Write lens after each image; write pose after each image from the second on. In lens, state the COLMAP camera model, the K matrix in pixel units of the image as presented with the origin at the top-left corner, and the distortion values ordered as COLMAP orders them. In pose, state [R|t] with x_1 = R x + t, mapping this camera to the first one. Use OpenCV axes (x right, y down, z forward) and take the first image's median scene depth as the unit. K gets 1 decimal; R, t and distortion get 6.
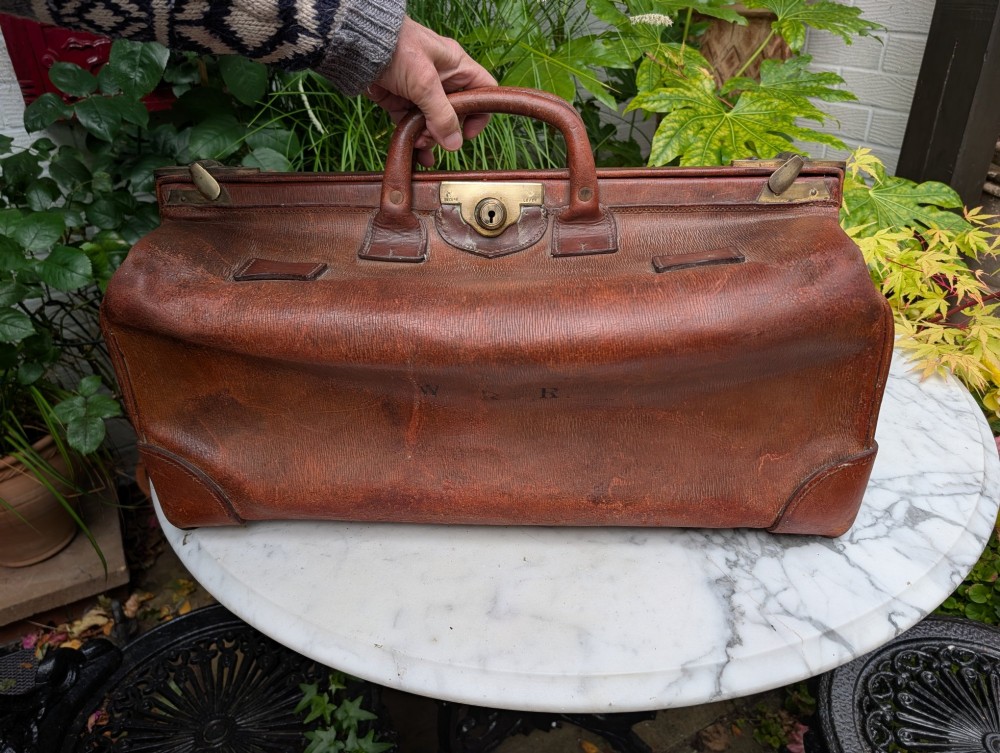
lens RADIAL K [[765.7, 0, 499.3], [0, 765.7, 388.3], [0, 0, 1]] dist [-0.004855, 0.002267]
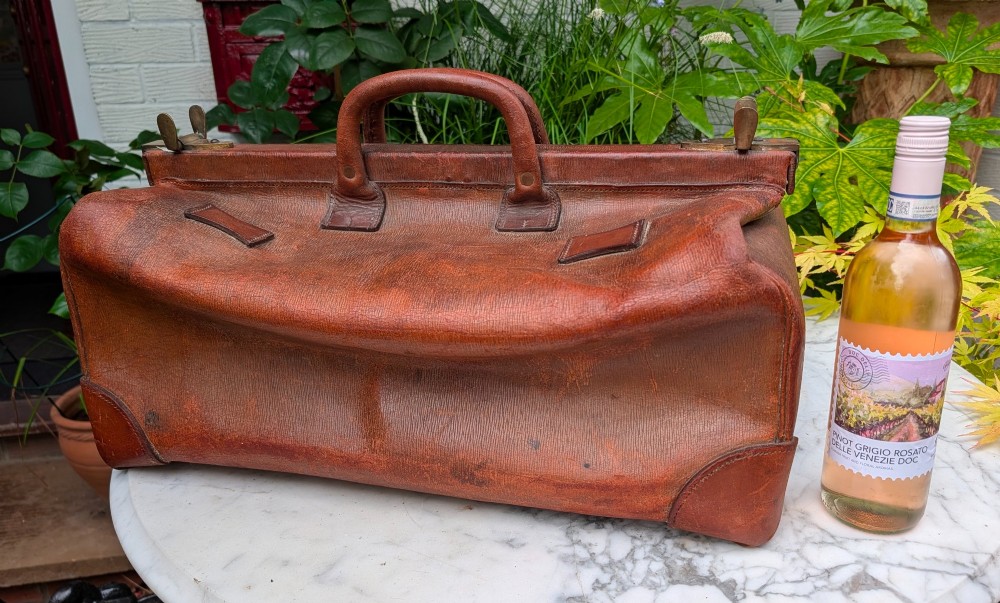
lens RADIAL K [[814.2, 0, 522.7], [0, 814.2, 301.0], [0, 0, 1]] dist [0.005023, -0.003259]
pose [[0.949604, 0.105294, -0.295239, 0.285527], [-0.162704, 0.970642, -0.177148, 0.059229], [0.267919, 0.216257, 0.938857, 0.030831]]
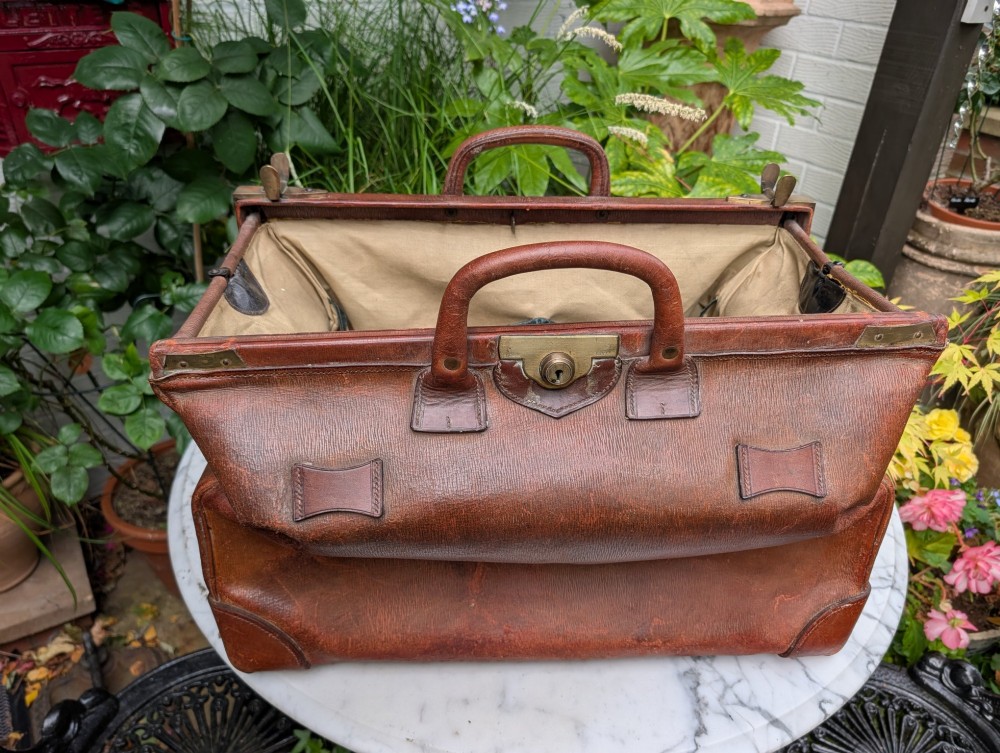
lens RADIAL K [[774.4, 0, 497.4], [0, 774.4, 394.9], [0, 0, 1]] dist [-0.001655, -0.004939]
pose [[0.994527, 0.020640, 0.102420, -0.088190], [-0.025991, 0.998351, 0.051190, -0.147985], [-0.101195, -0.053572, 0.993423, -0.099859]]
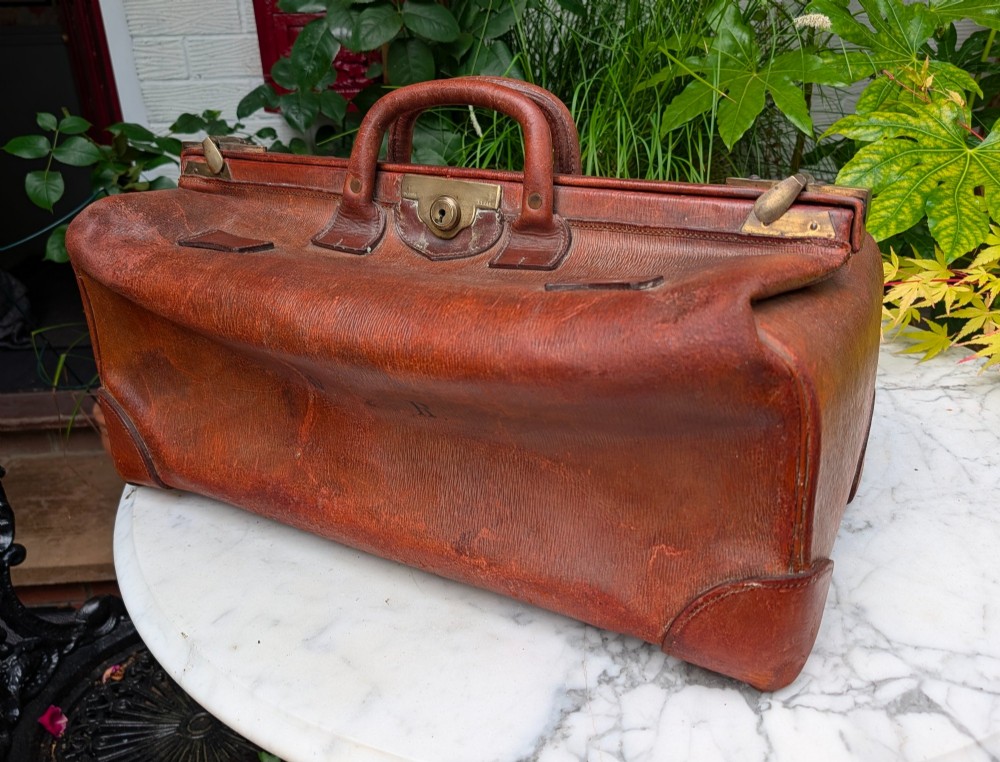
lens RADIAL K [[904.4, 0, 504.1], [0, 904.4, 351.3], [0, 0, 1]] dist [0.006348, -0.000268]
pose [[0.899775, 0.164872, -0.404009, 0.326885], [-0.213044, 0.974004, -0.076993, 0.000384], [0.380812, 0.155348, 0.911509, 0.049931]]
